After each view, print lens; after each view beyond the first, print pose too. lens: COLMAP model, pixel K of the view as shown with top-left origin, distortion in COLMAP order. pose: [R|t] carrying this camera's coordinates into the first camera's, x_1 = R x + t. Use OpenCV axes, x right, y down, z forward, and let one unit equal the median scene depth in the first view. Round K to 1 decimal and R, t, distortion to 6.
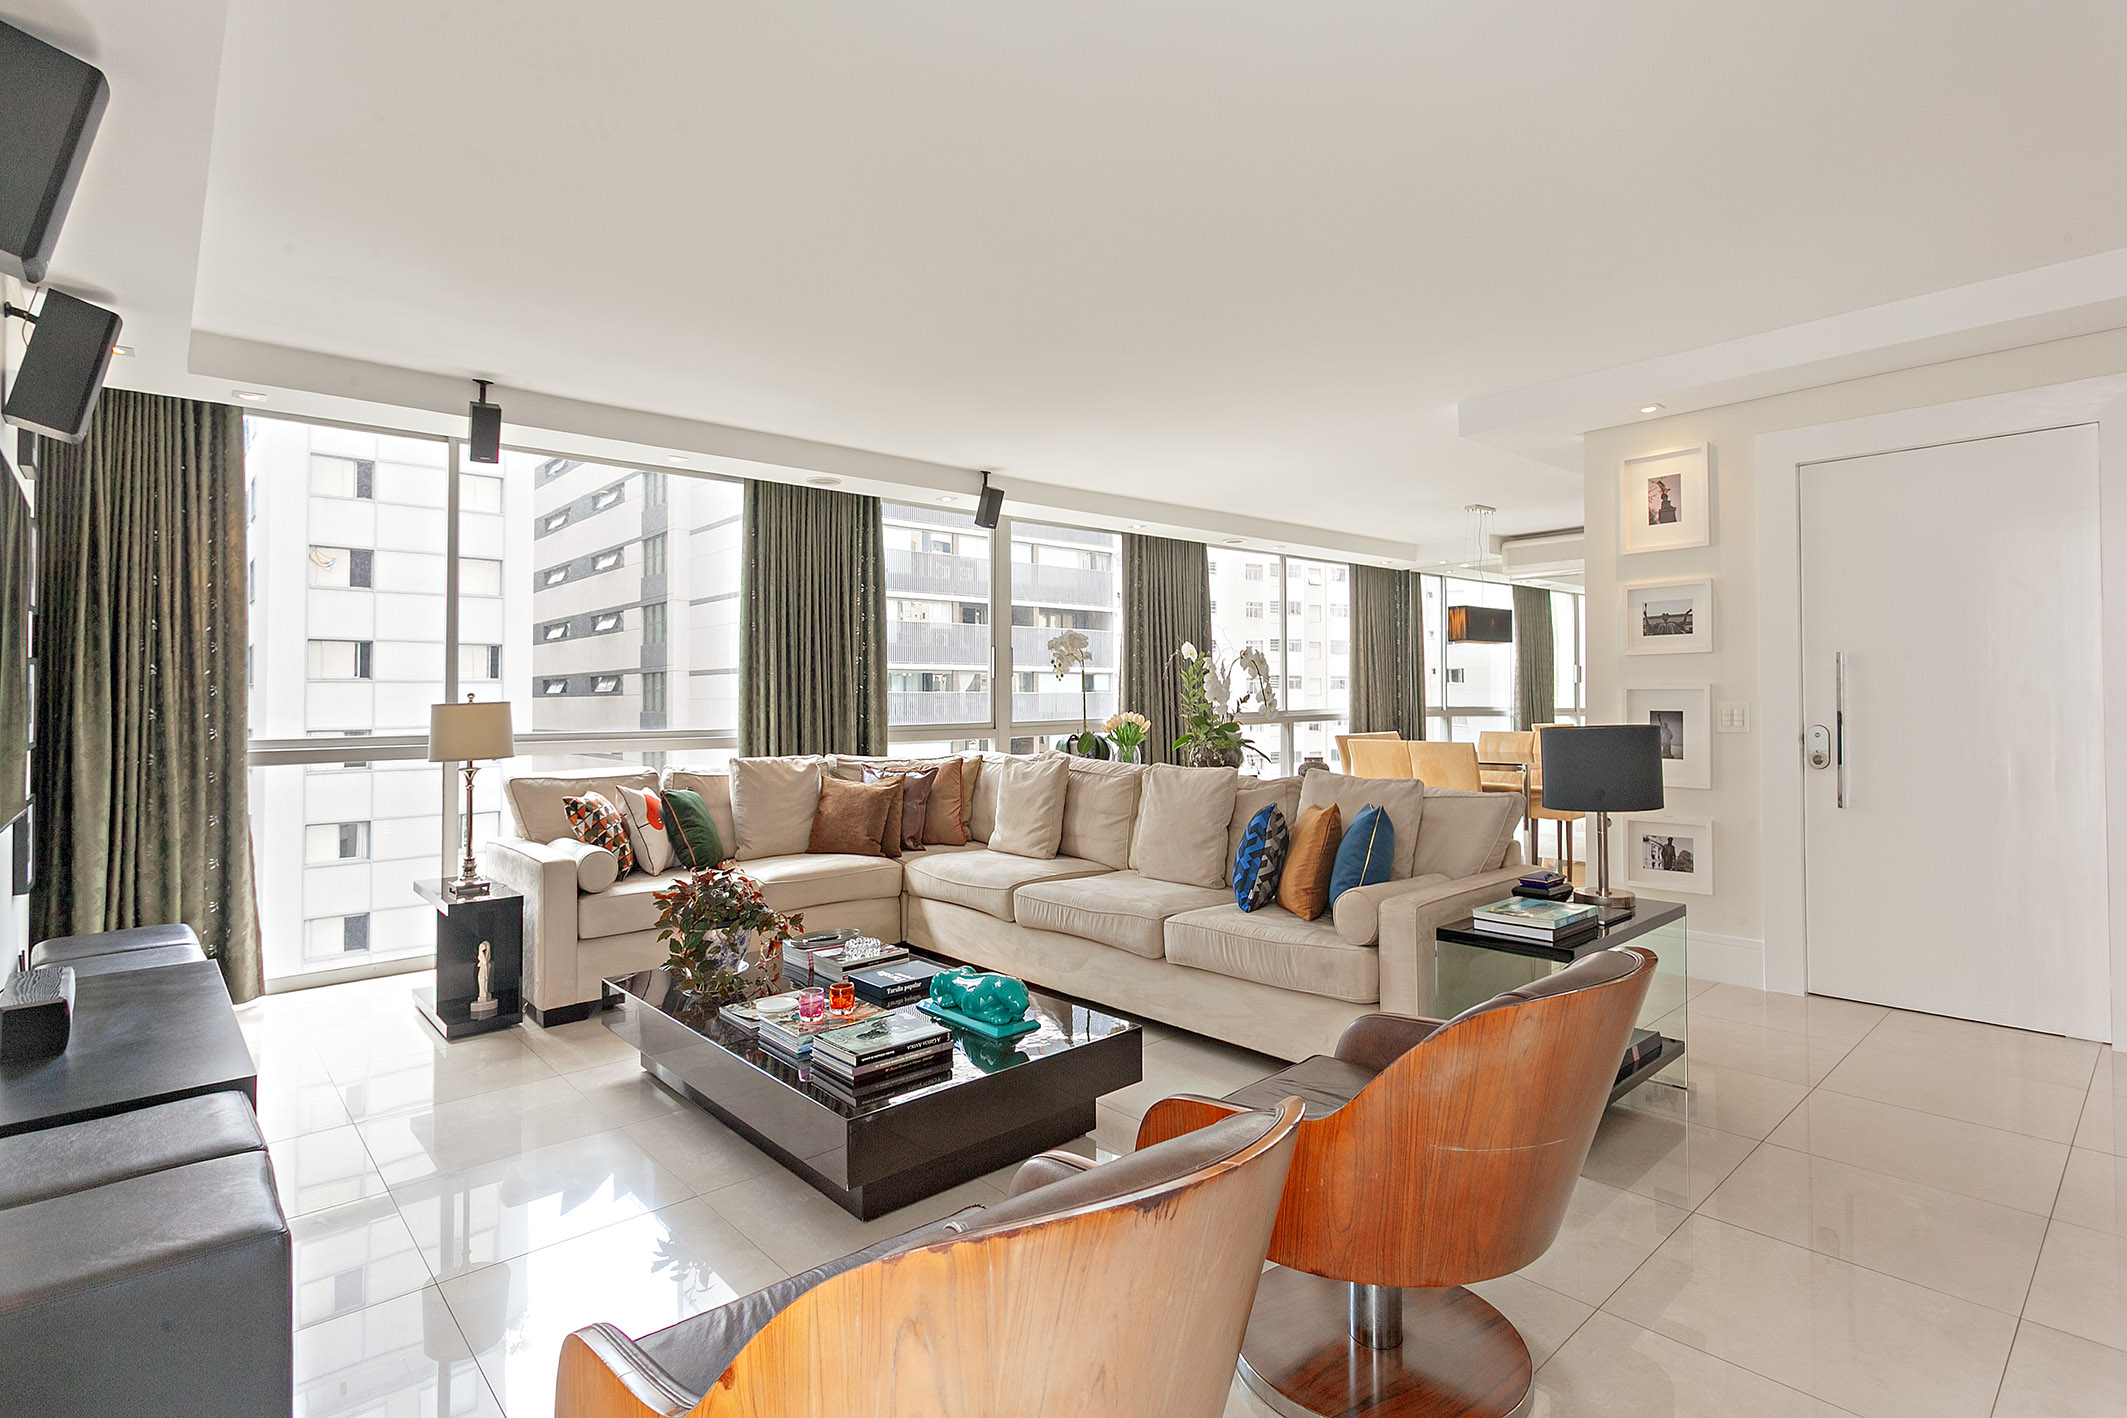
lens RADIAL K [[1033.7, 0, 1079.4], [0, 1033.7, 698.4], [0, 0, 1]] dist [-0.009768, 0.005719]
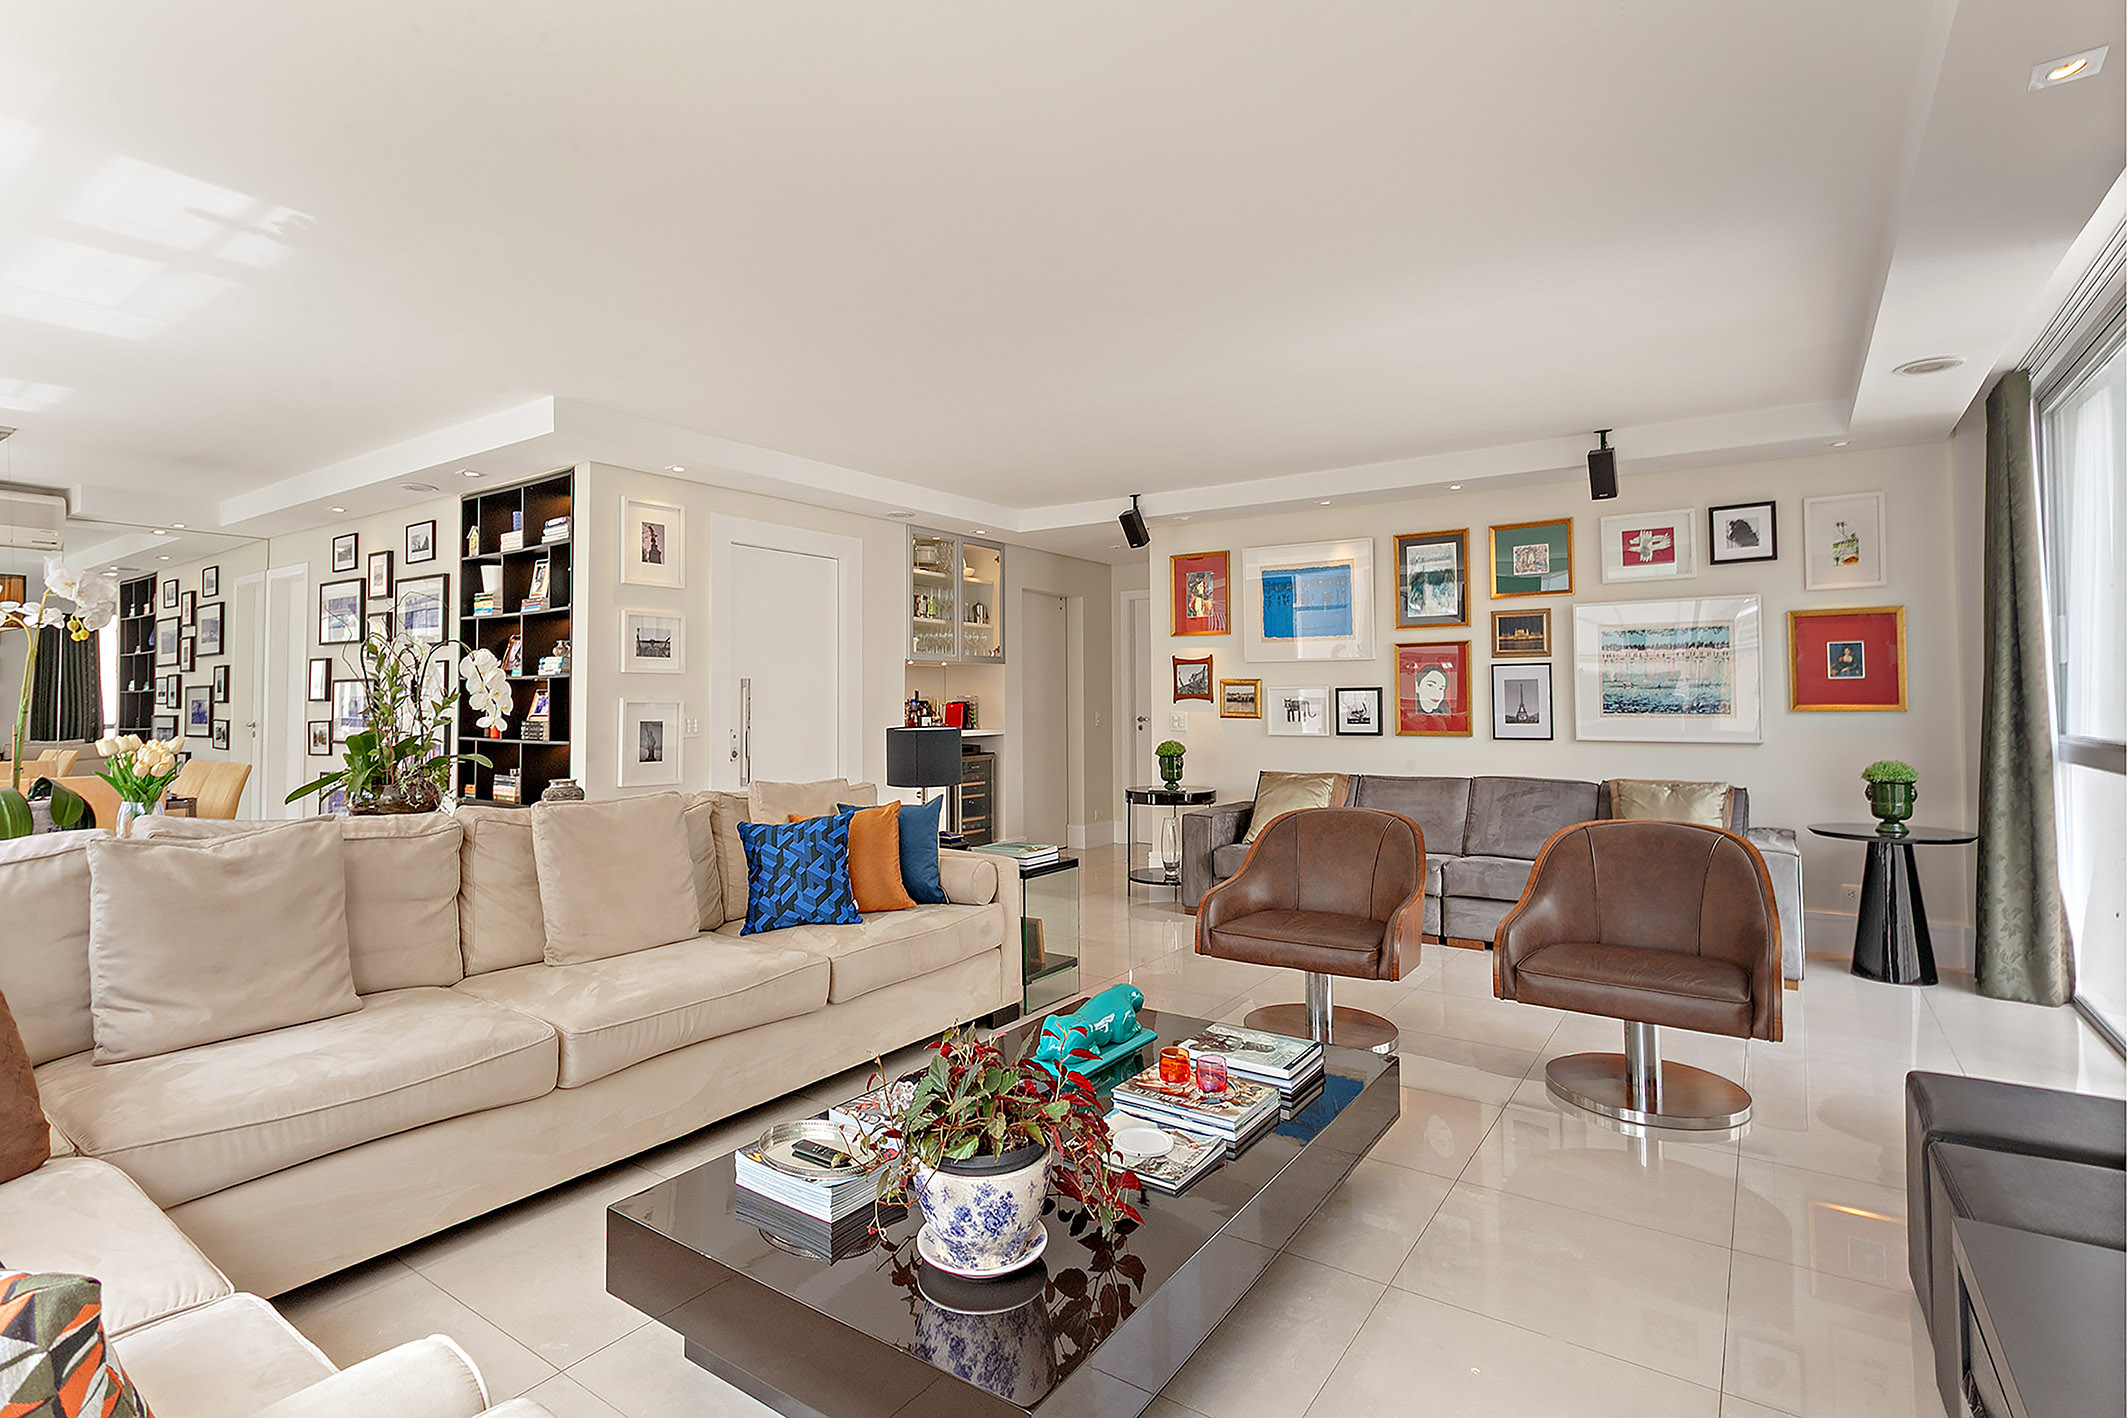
lens RADIAL K [[1033.7, 0, 1056.0], [0, 1033.7, 695.9], [0, 0, 1]] dist [-0.009768, 0.005719]
pose [[-0.218868, 0.016974, 0.975607, -0.650818], [0.004326, 0.999856, -0.016426, 0.004626], [-0.975745, 0.000625, -0.218910, 0.759303]]
